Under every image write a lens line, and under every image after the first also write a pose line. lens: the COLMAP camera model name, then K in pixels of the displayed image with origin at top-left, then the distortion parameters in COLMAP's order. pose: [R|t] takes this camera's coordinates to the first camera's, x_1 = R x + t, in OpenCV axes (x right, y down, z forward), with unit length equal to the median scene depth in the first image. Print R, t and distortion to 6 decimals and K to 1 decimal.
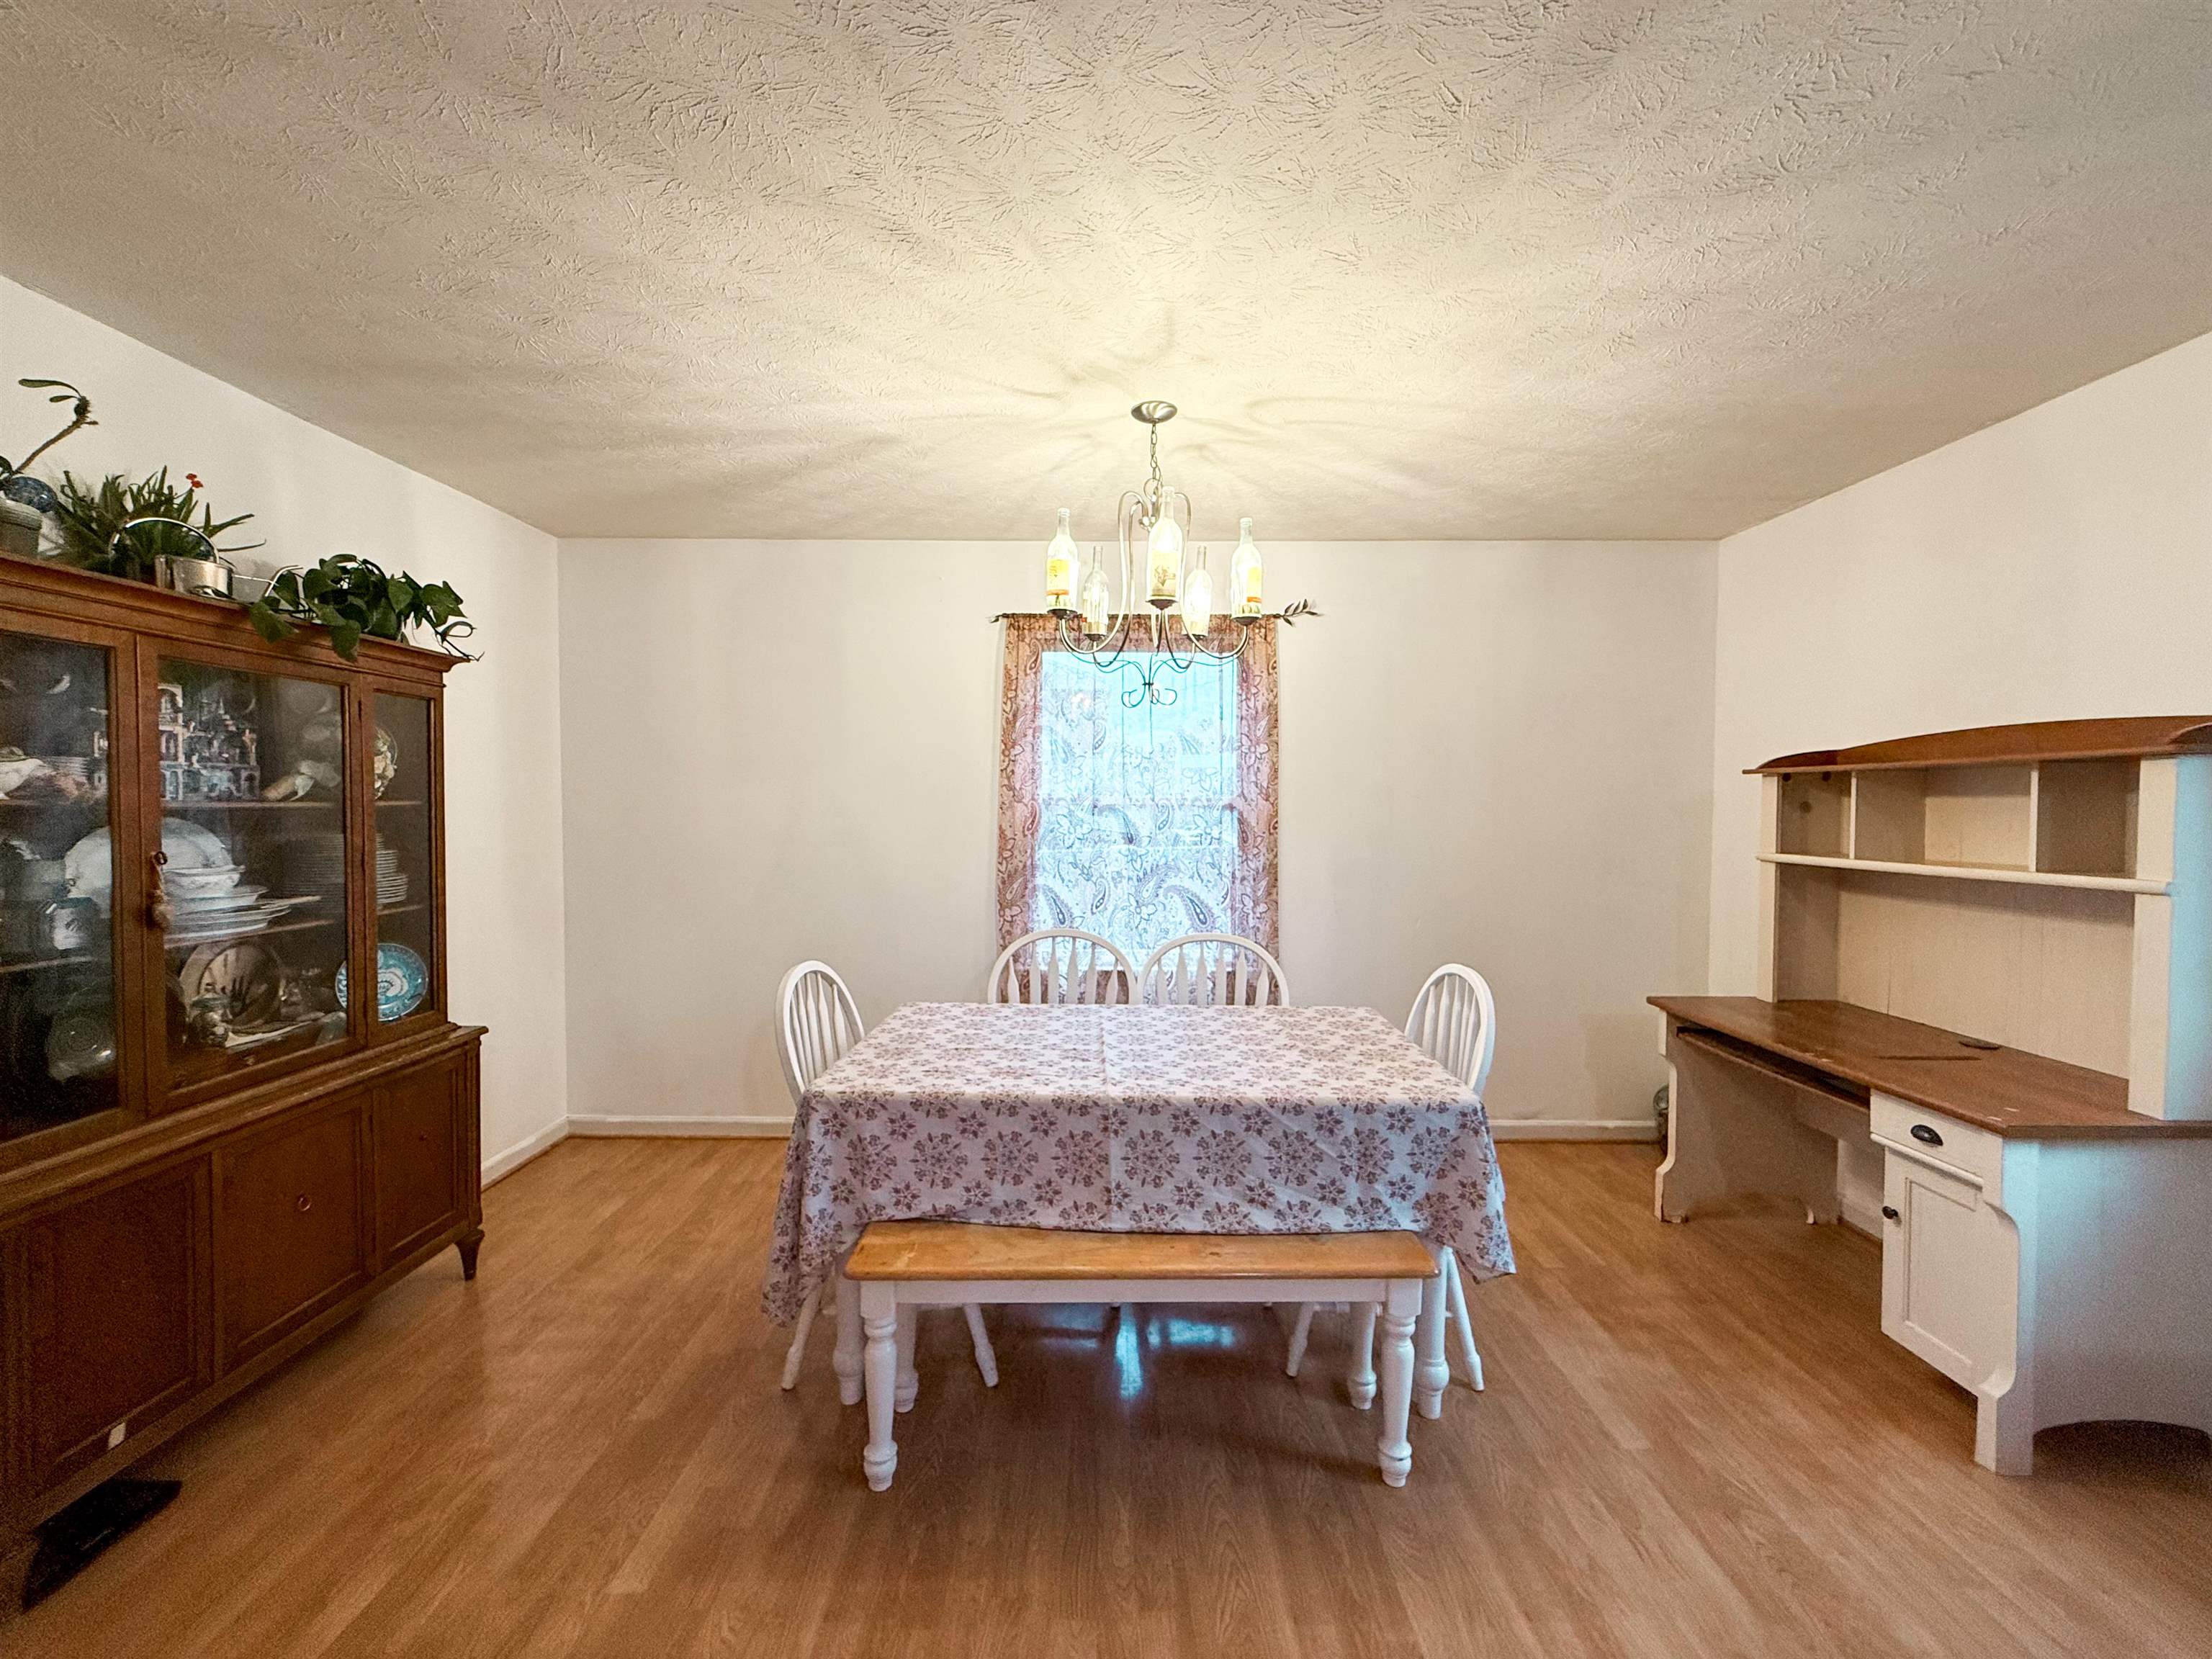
lens RADIAL K [[881.2, 0, 1106.0], [0, 881.2, 829.5], [0, 0, 1]] dist [-0.000714, 0.000750]
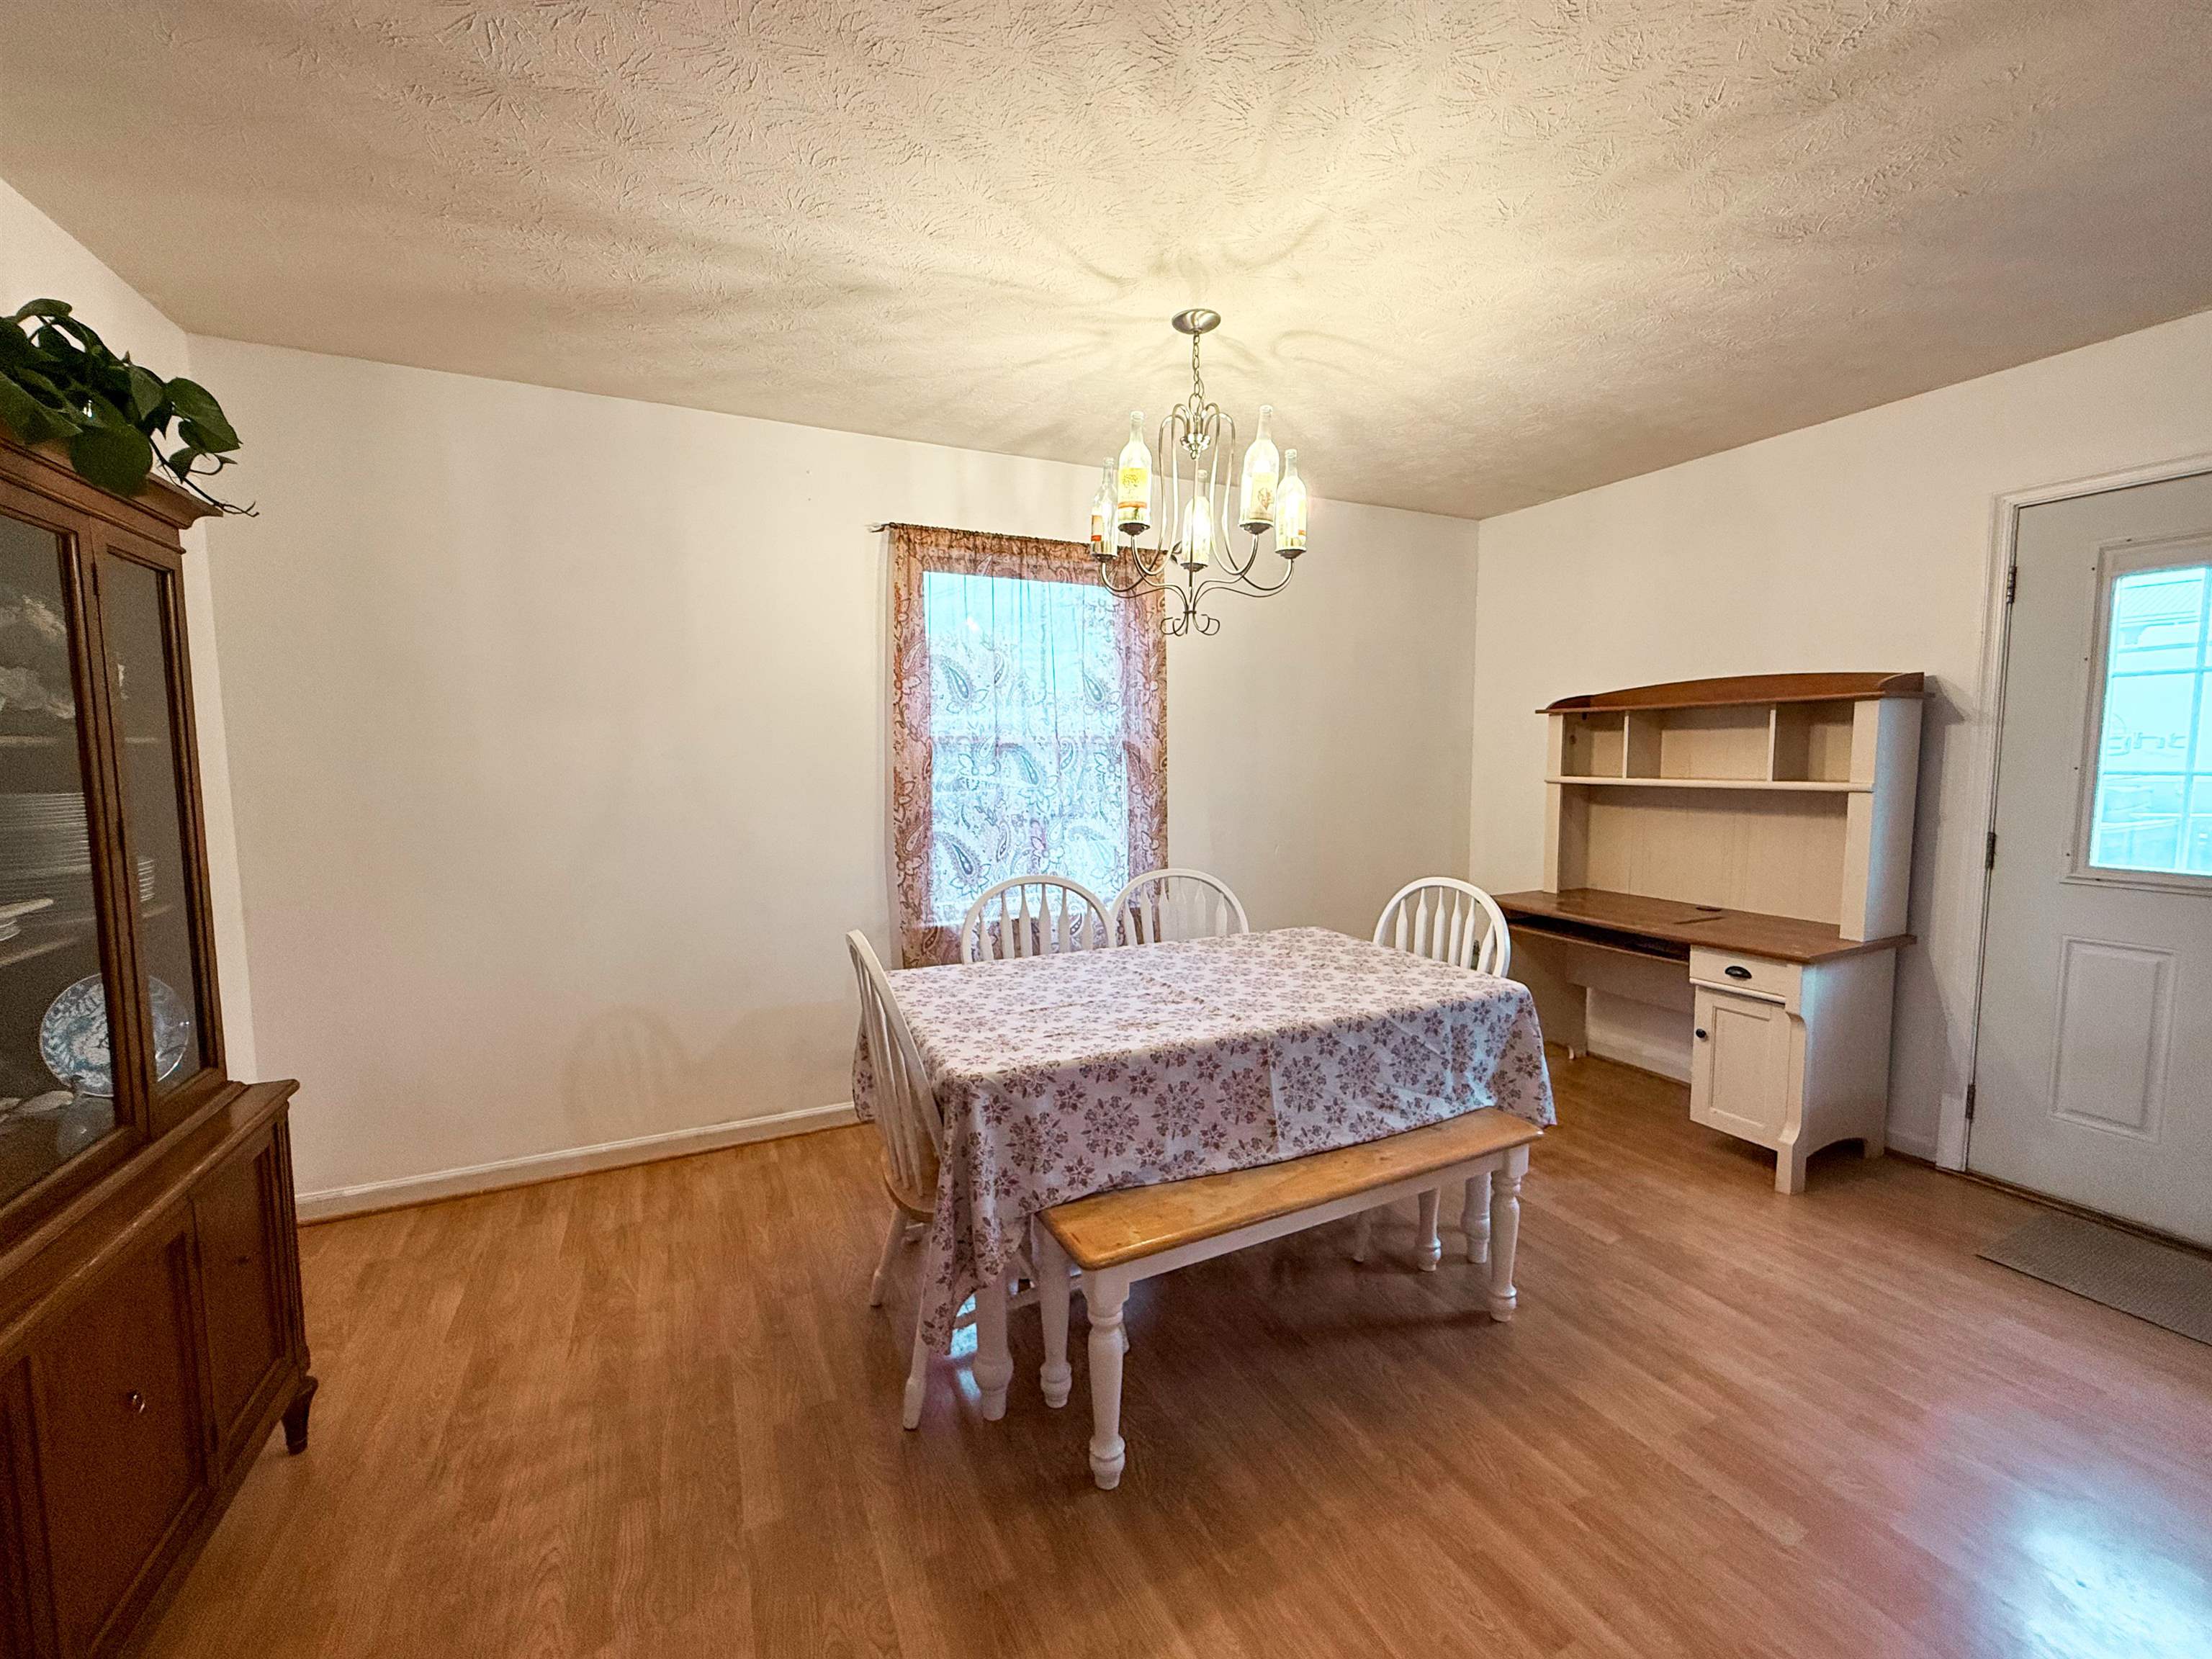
lens RADIAL K [[892.0, 0, 1106.0], [0, 892.0, 829.5], [0, 0, 1]] dist [0.001116, 0.000008]
pose [[0.900392, -0.048637, 0.432353, -0.550206], [0.023466, 0.997714, 0.063366, 0.009800], [-0.434446, -0.046908, 0.899475, 0.177202]]
